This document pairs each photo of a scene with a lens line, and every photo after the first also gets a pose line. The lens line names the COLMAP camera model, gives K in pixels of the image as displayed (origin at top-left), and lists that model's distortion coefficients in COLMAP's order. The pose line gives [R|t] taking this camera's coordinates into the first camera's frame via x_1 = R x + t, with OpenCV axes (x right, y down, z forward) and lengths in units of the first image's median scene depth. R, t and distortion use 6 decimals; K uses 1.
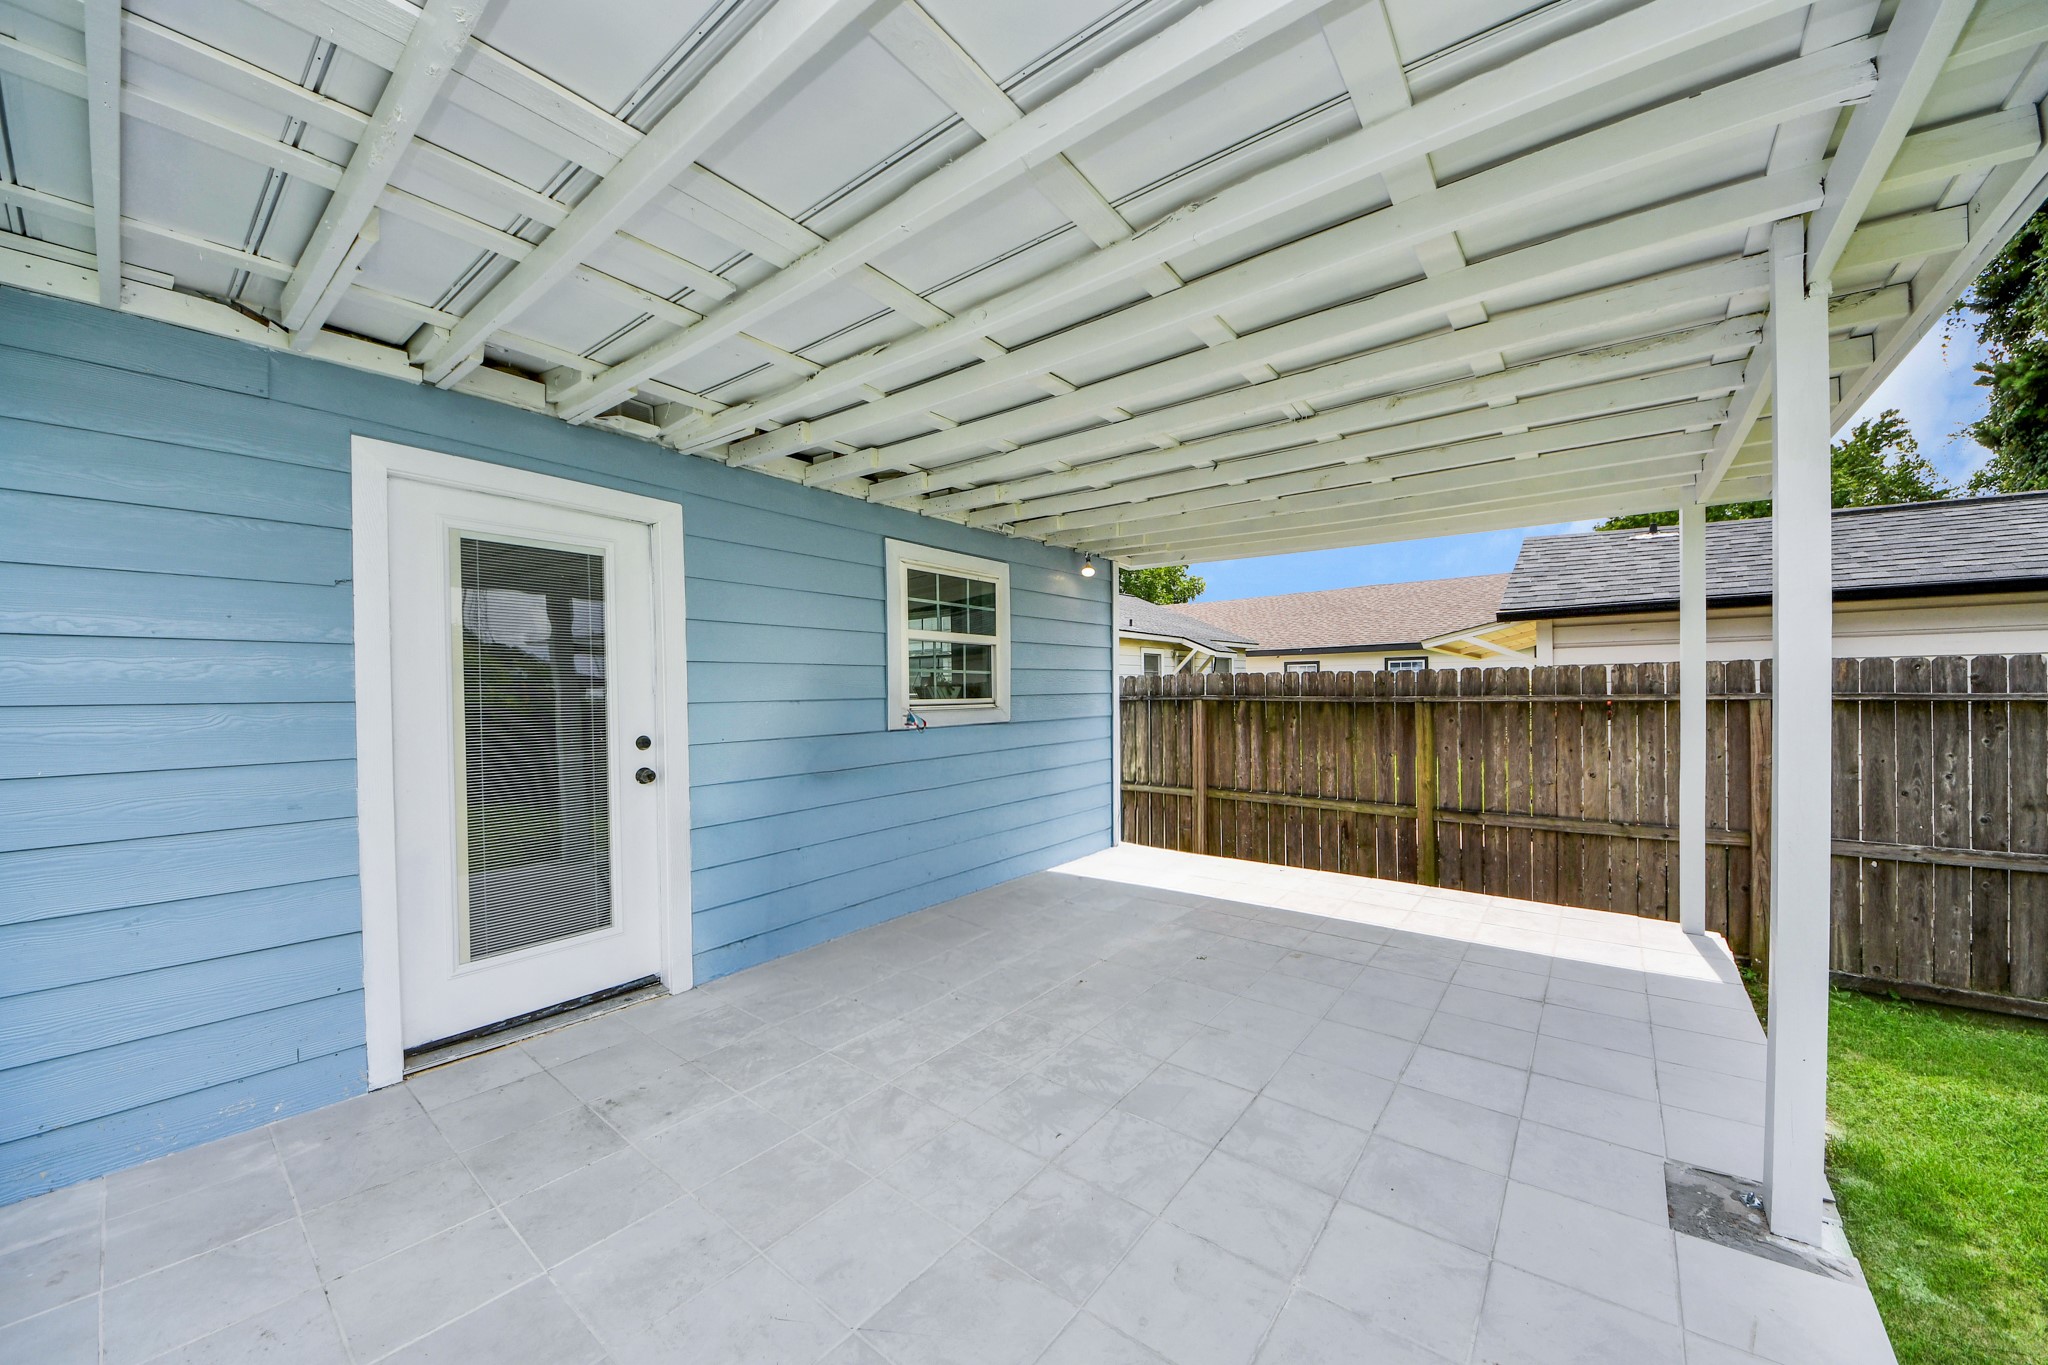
lens RADIAL K [[702.6, 0, 1029.0], [0, 702.6, 696.3], [0, 0, 1]] dist [0.013027, -0.013079]
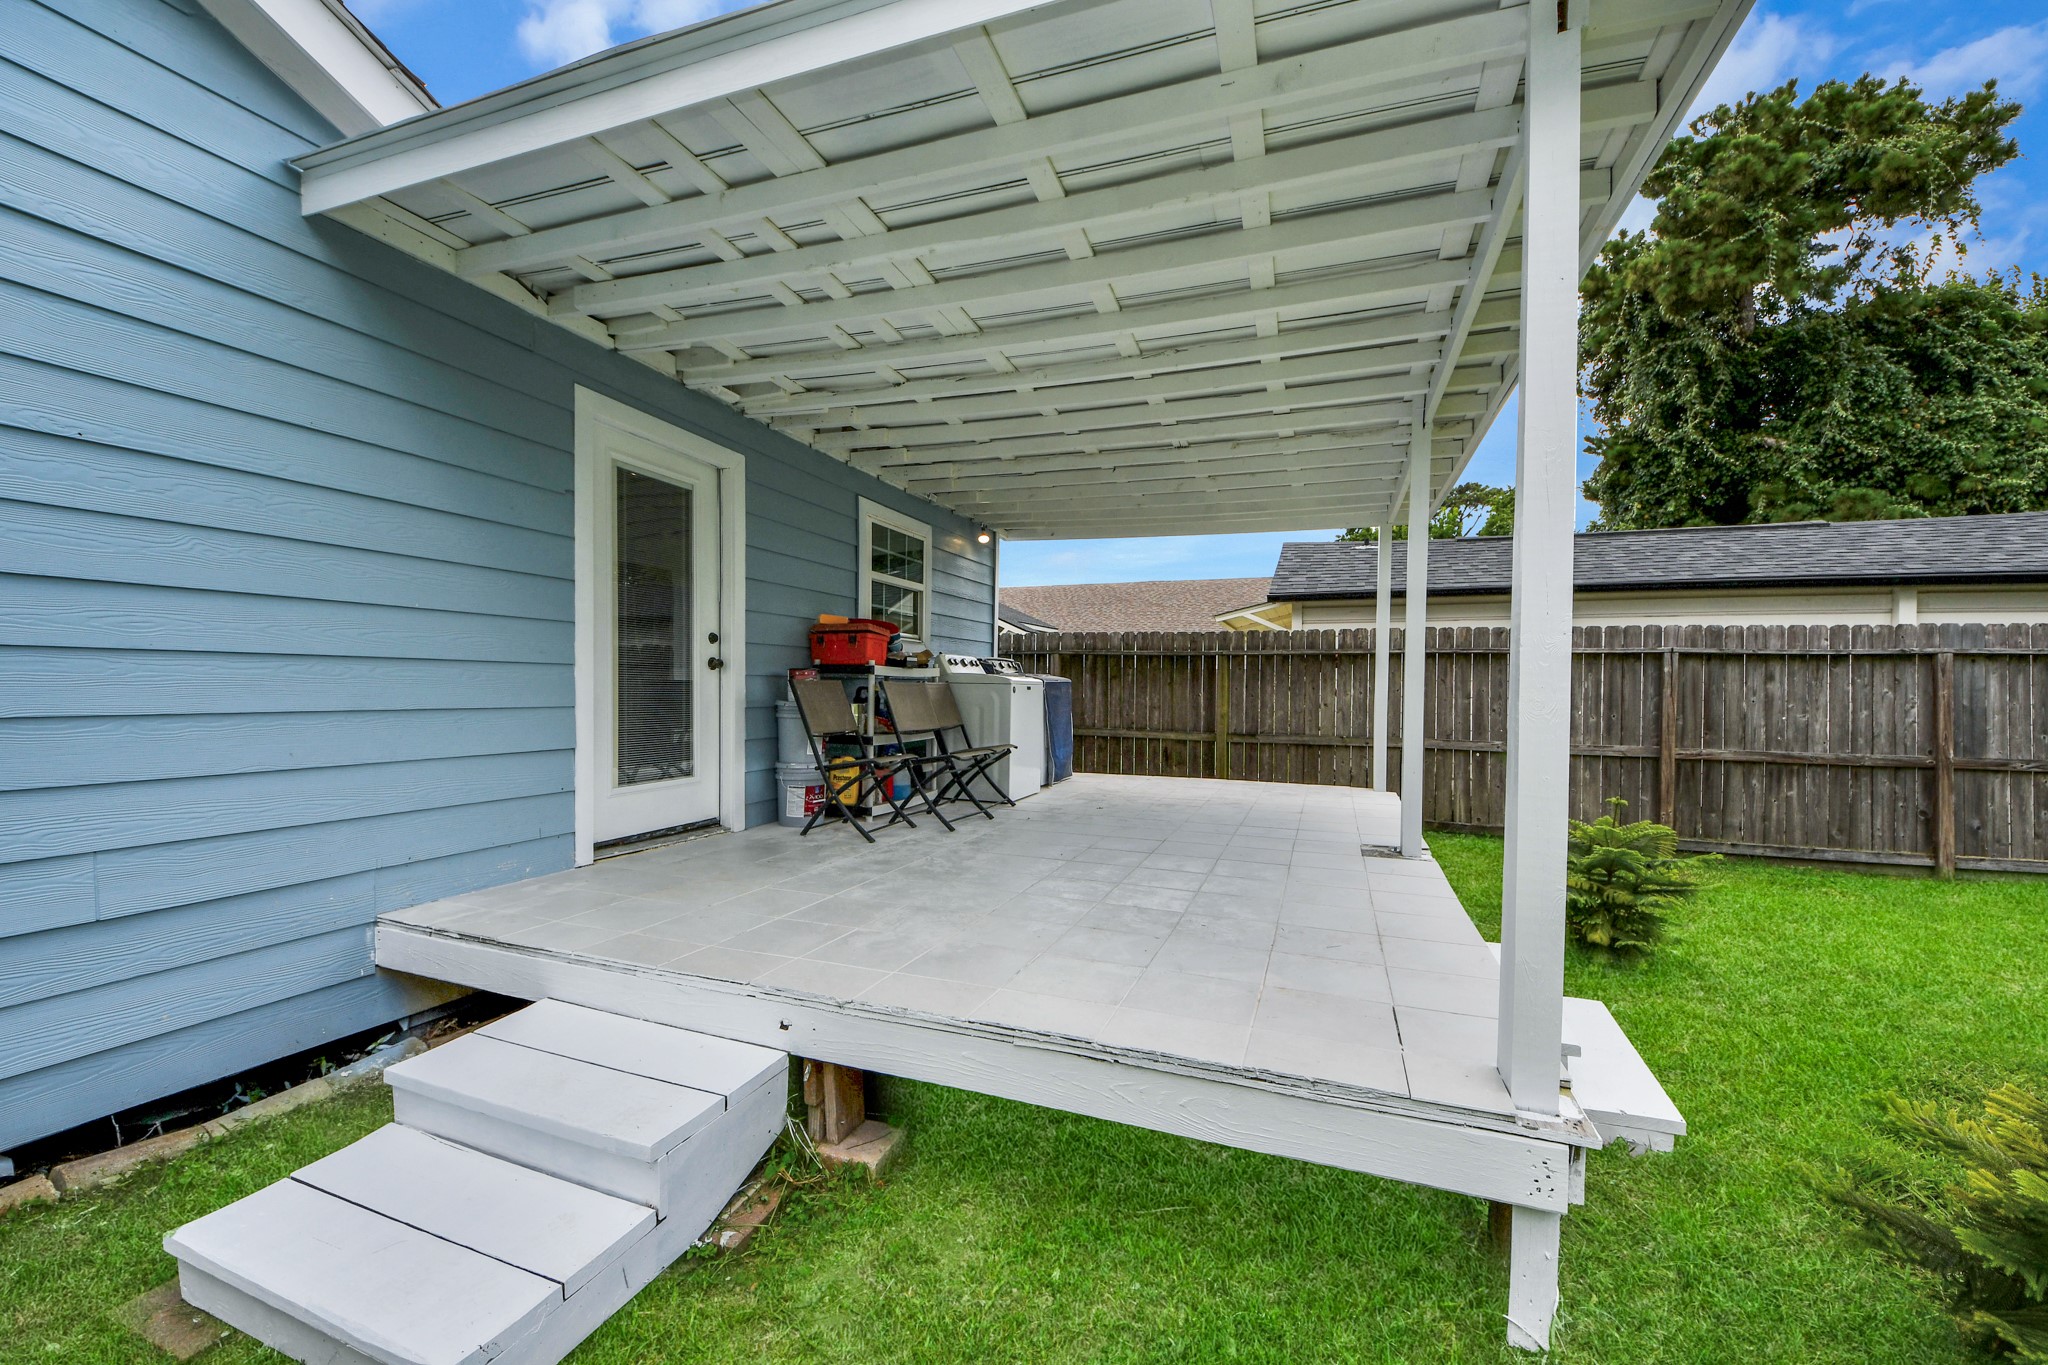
lens RADIAL K [[756.6, 0, 1022.0], [0, 756.6, 693.9], [0, 0, 1]] dist [0.002282, -0.000152]
pose [[0.955315, 0.020407, 0.294884, -0.315594], [-0.022348, 0.999745, 0.003212, 0.115042], [-0.294743, -0.009658, 0.955528, -0.373382]]
